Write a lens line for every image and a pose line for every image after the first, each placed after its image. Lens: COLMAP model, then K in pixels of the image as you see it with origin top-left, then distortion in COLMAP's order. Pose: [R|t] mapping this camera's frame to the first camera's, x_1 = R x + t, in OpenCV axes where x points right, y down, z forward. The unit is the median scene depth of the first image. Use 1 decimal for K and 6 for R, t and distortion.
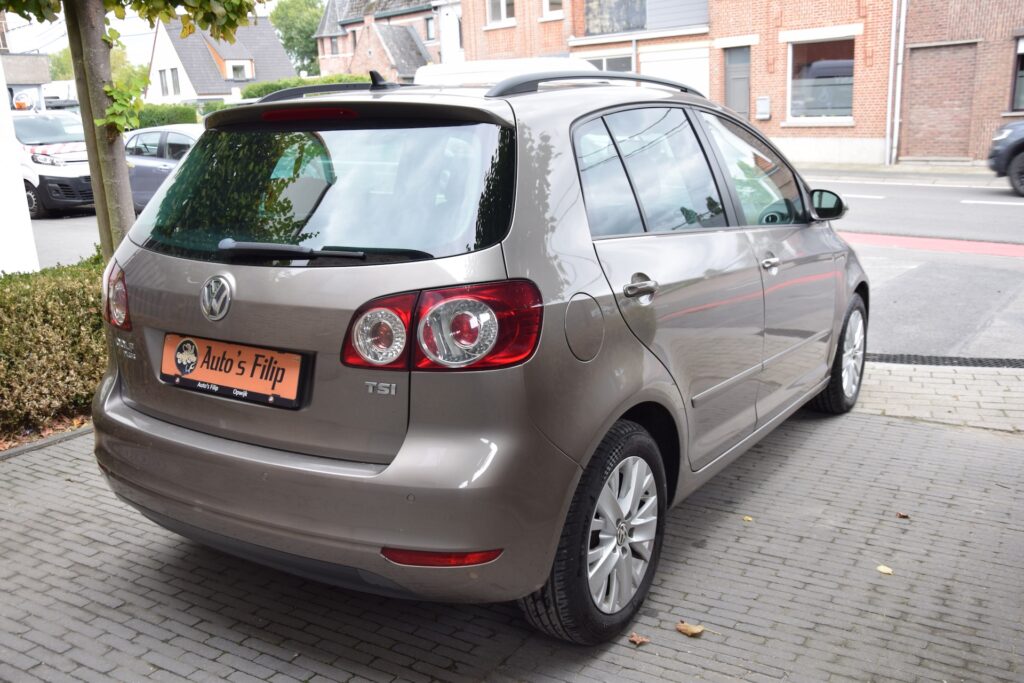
lens RADIAL K [[928.1, 0, 484.6], [0, 928.1, 340.2], [0, 0, 1]] dist [-0.012393, 0.000000]
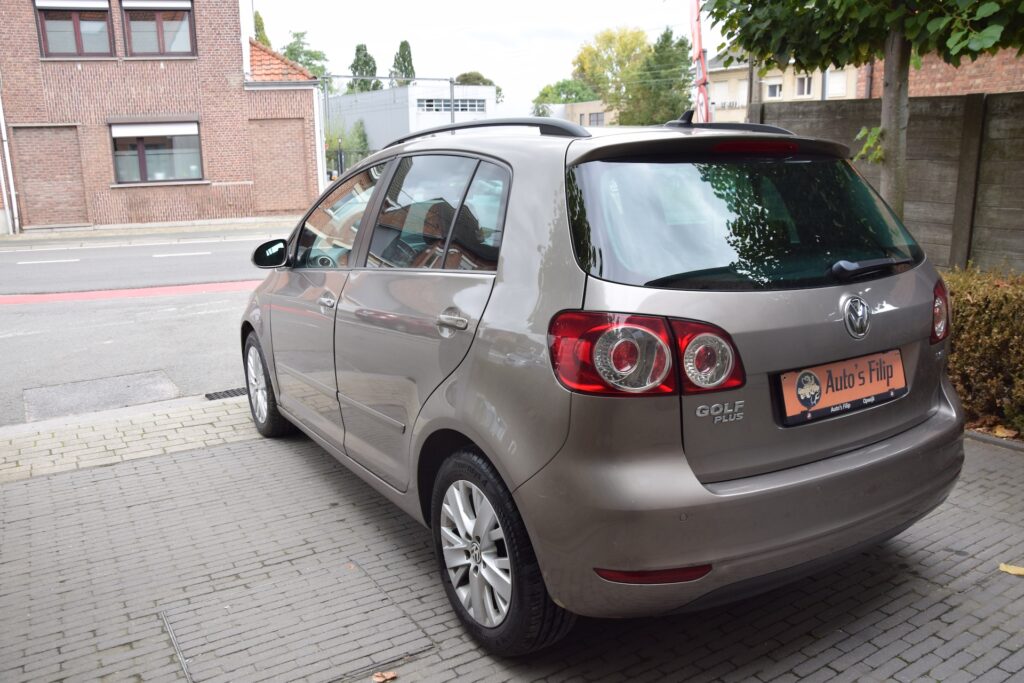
lens RADIAL K [[816.8, 0, 511.4], [0, 816.8, 344.7], [0, 0, 1]] dist [-0.161374, 0.129197]
pose [[0.427226, -0.171753, 0.887682, -1.211406], [0.213035, 0.973272, 0.085783, -0.168436], [-0.878689, 0.152459, 0.452396, 0.906604]]
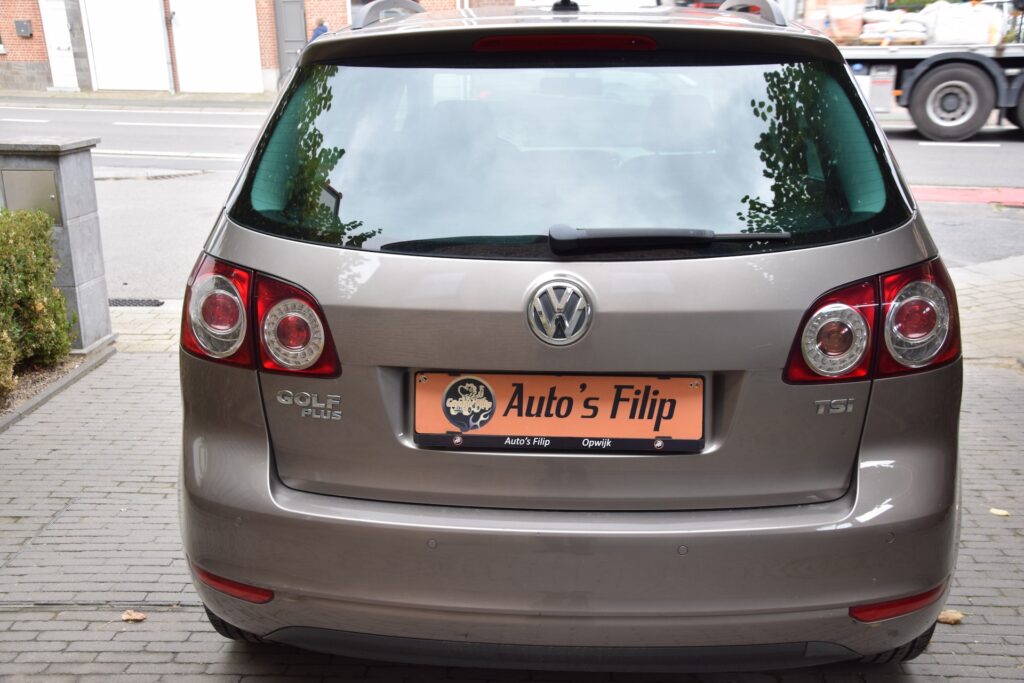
lens RADIAL K [[1016.2, 0, 511.4], [0, 1016.2, 349.3], [0, 0, 1]] dist [0.013836, 0.000000]
pose [[0.863064, -0.123852, 0.489674, -0.664826], [0.097116, 0.992073, 0.079753, -0.078472], [-0.495670, -0.021276, 0.868251, 0.353026]]
